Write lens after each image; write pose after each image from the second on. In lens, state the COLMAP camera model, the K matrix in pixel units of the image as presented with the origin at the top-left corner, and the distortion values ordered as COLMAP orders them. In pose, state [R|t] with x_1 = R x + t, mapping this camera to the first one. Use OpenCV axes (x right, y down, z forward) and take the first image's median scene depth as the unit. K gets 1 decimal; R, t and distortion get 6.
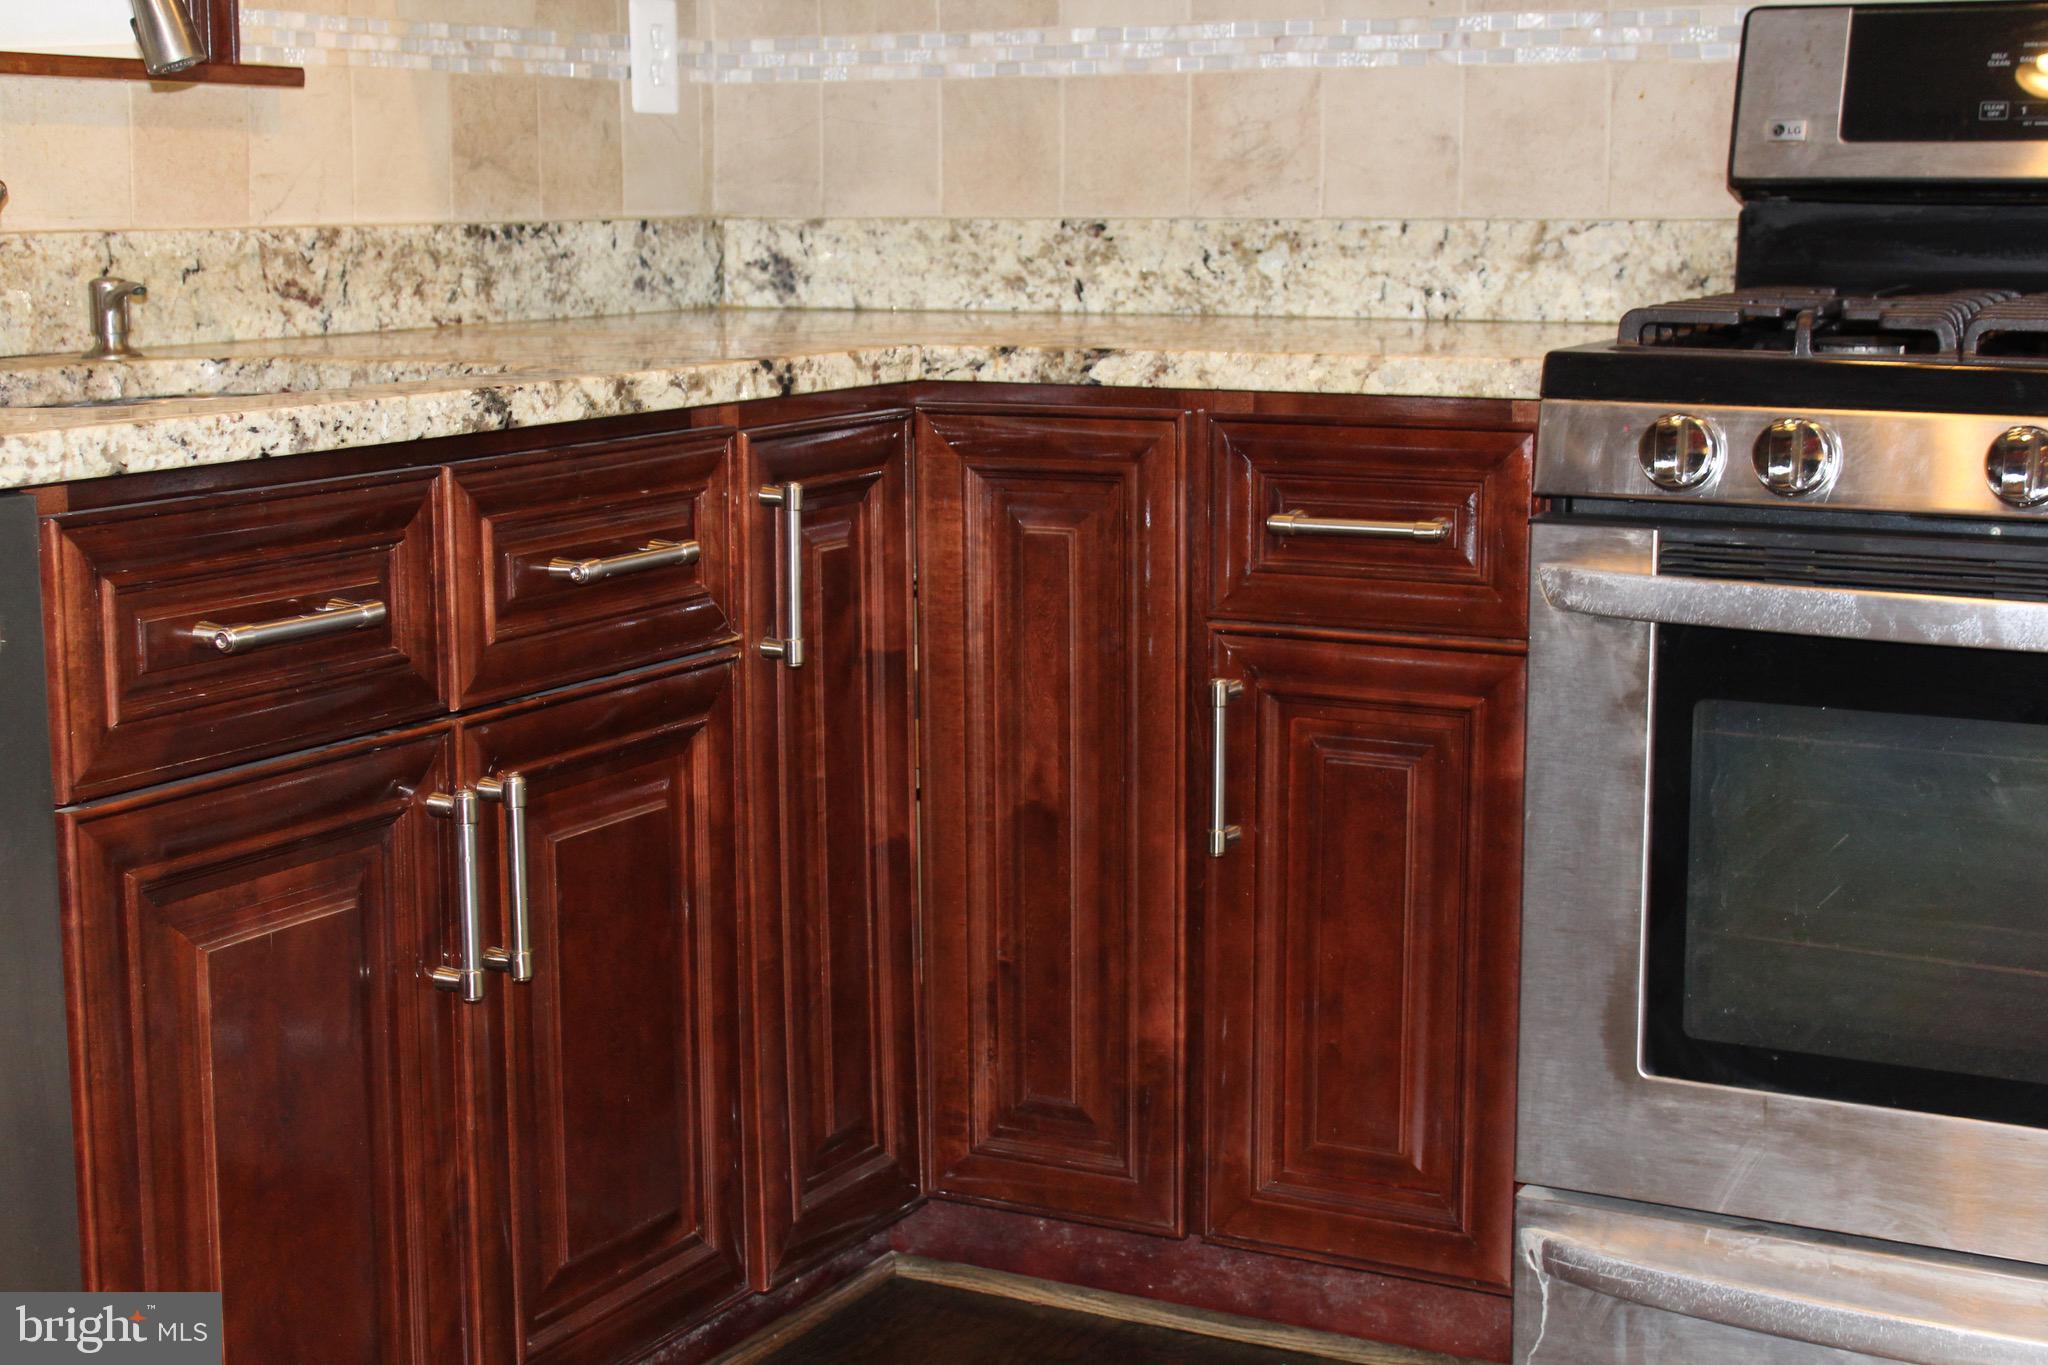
lens RADIAL K [[3052.0, 0, 1012.5], [0, 3052.0, 668.5], [0, 0, 1]] dist [-0.025159, 0.000000]
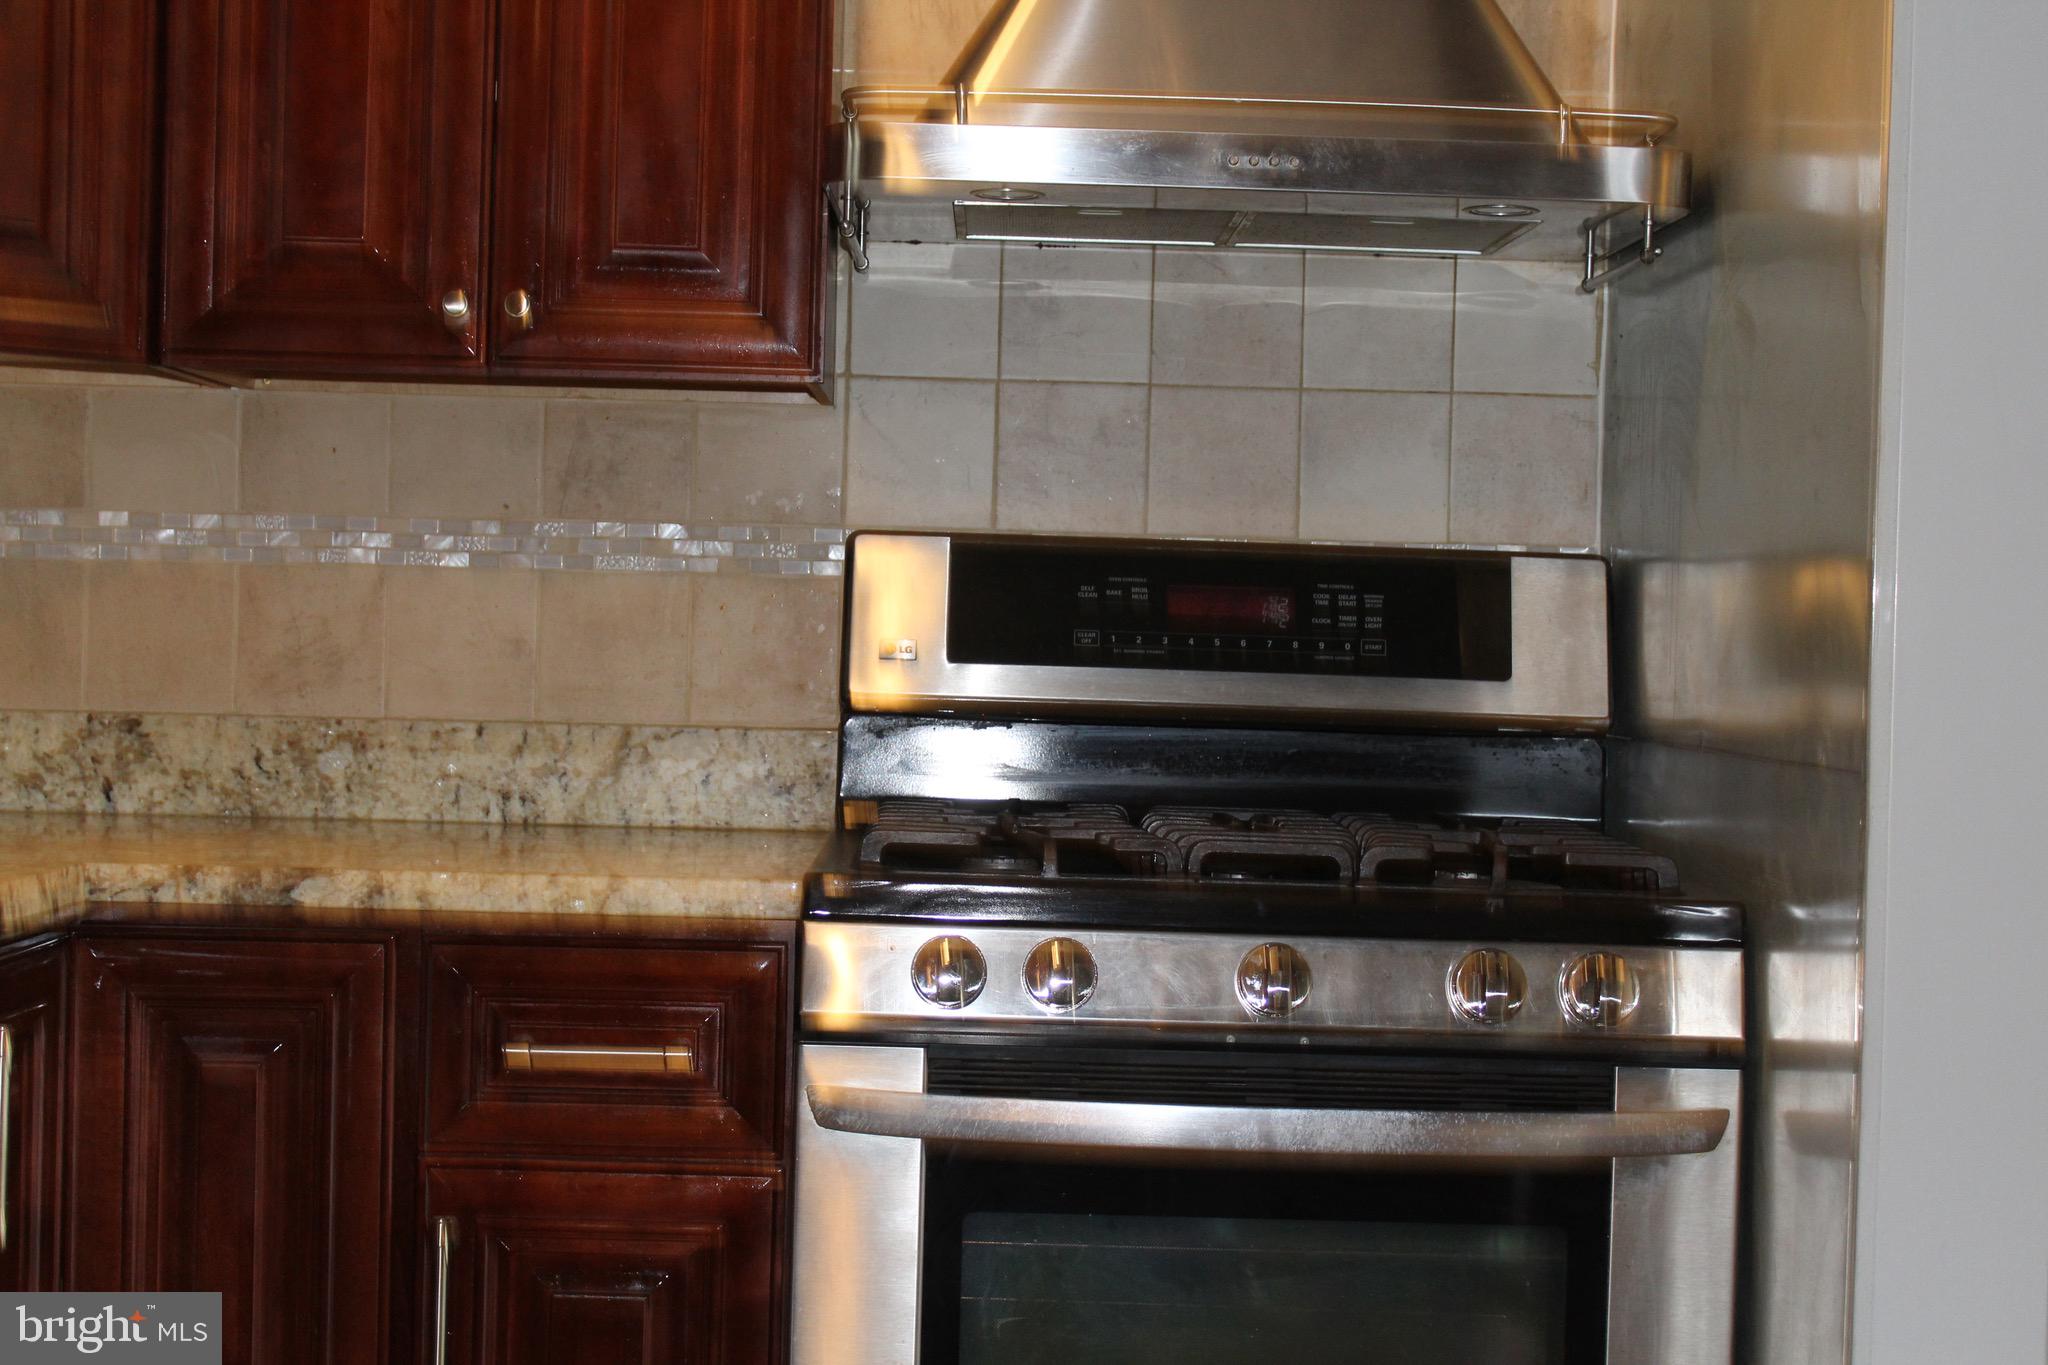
lens RADIAL K [[3084.7, 0, 1016.6], [0, 3084.7, 655.8], [0, 0, 1]] dist [-0.026046, 0.000000]
pose [[0.876542, 0.024256, 0.480714, -0.204517], [0.047369, 0.989534, -0.136304, -0.025811], [-0.478989, 0.142248, 0.866219, 0.056851]]
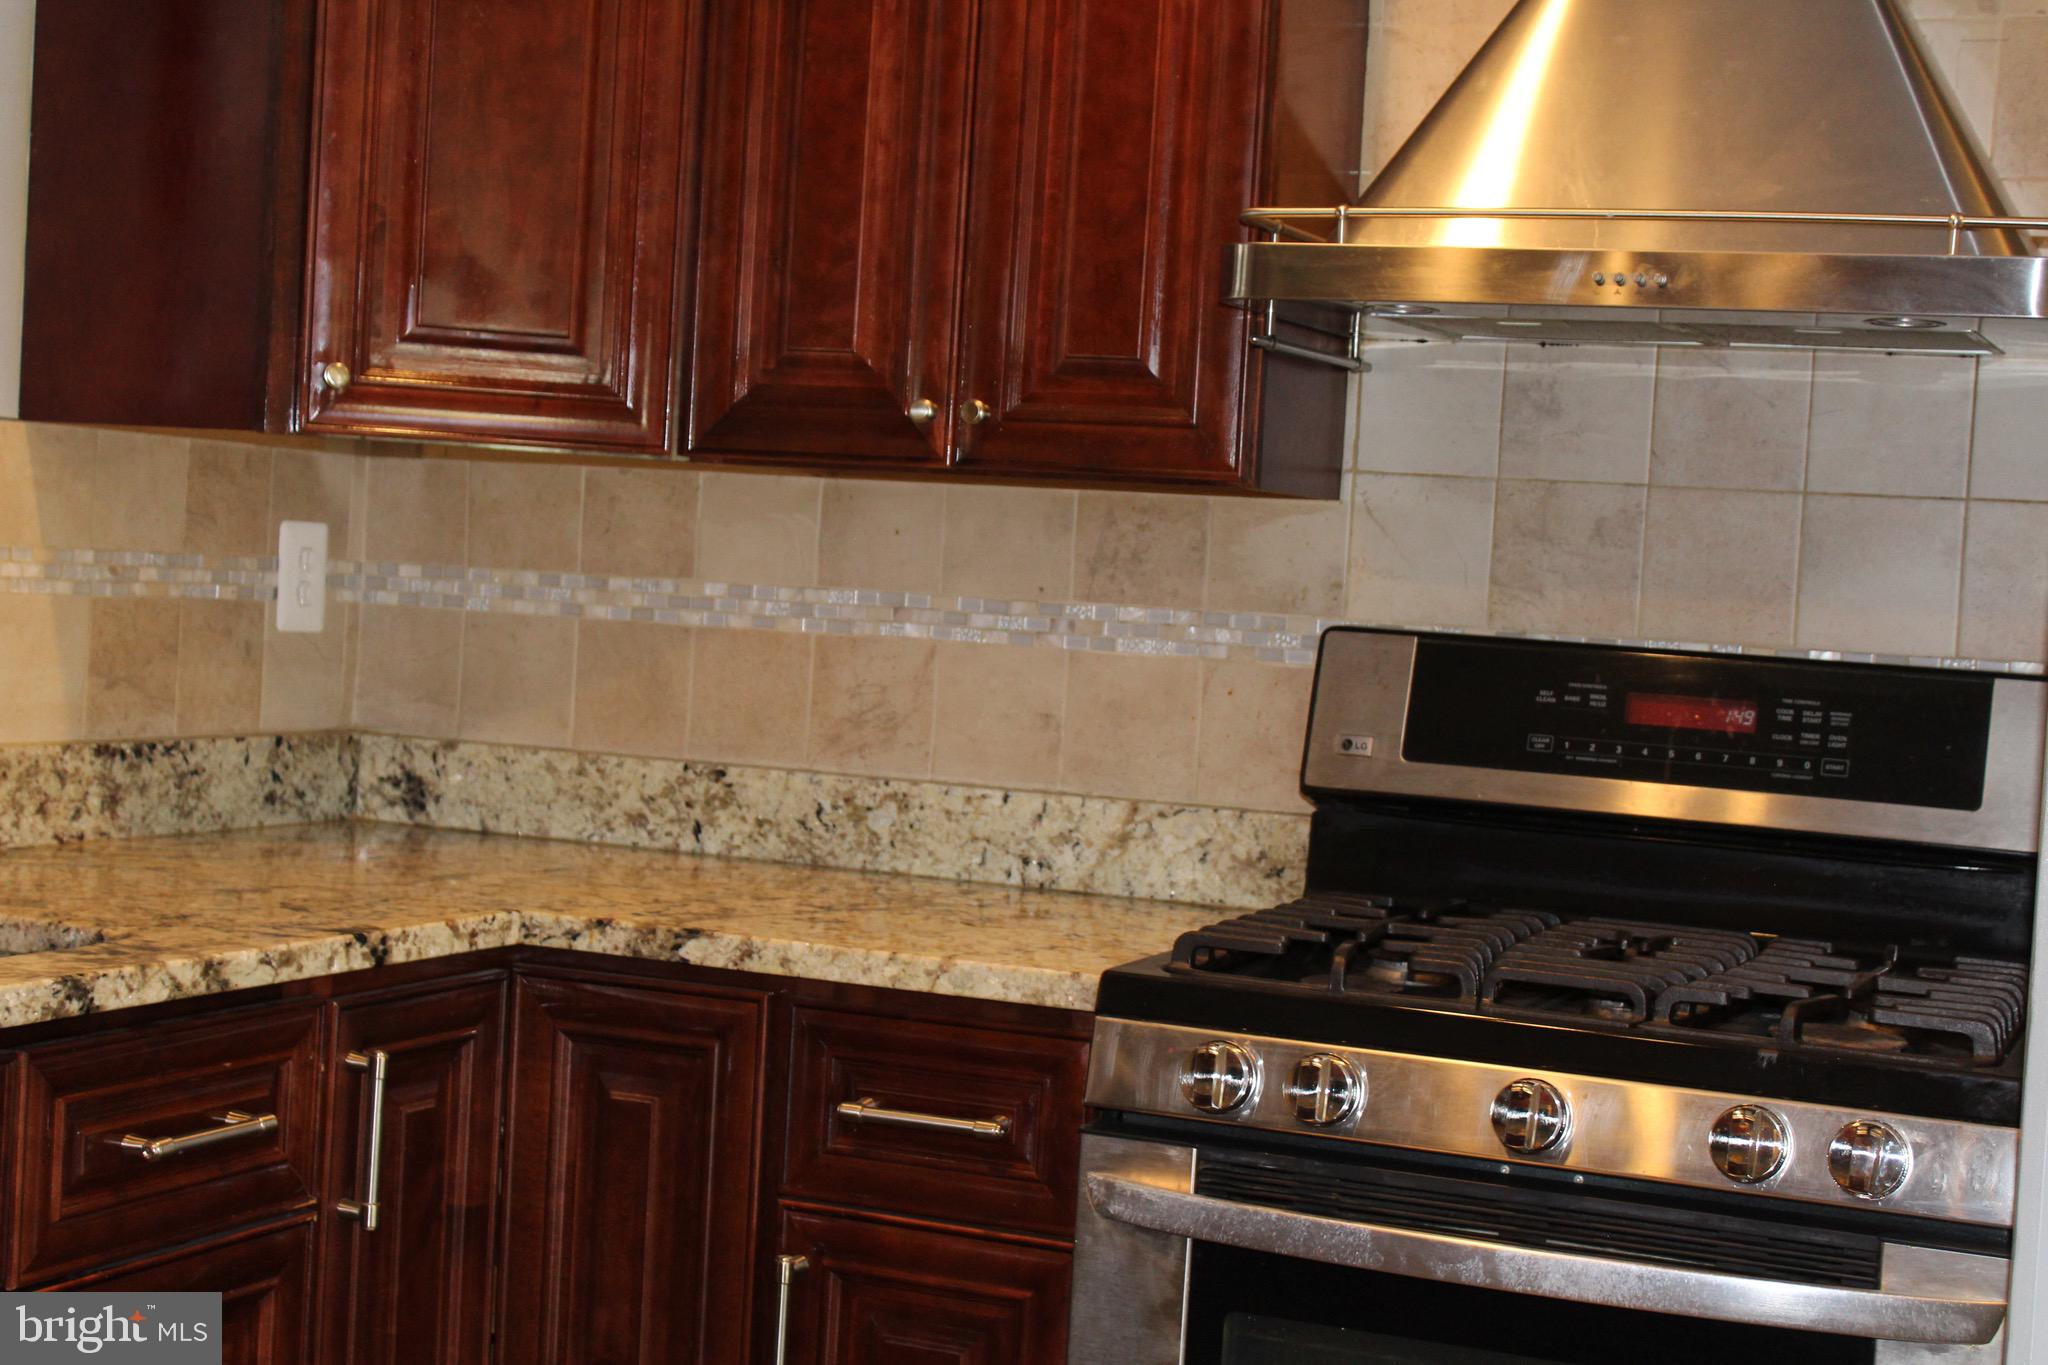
lens RADIAL K [[3052.0, 0, 1008.6], [0, 3052.0, 675.1], [0, 0, 1]] dist [-0.025159, 0.000000]
pose [[0.993924, 0.059553, 0.092562, 0.030451], [-0.047672, 0.990928, -0.125651, -0.056279], [-0.099205, 0.120475, 0.987747, -0.046112]]
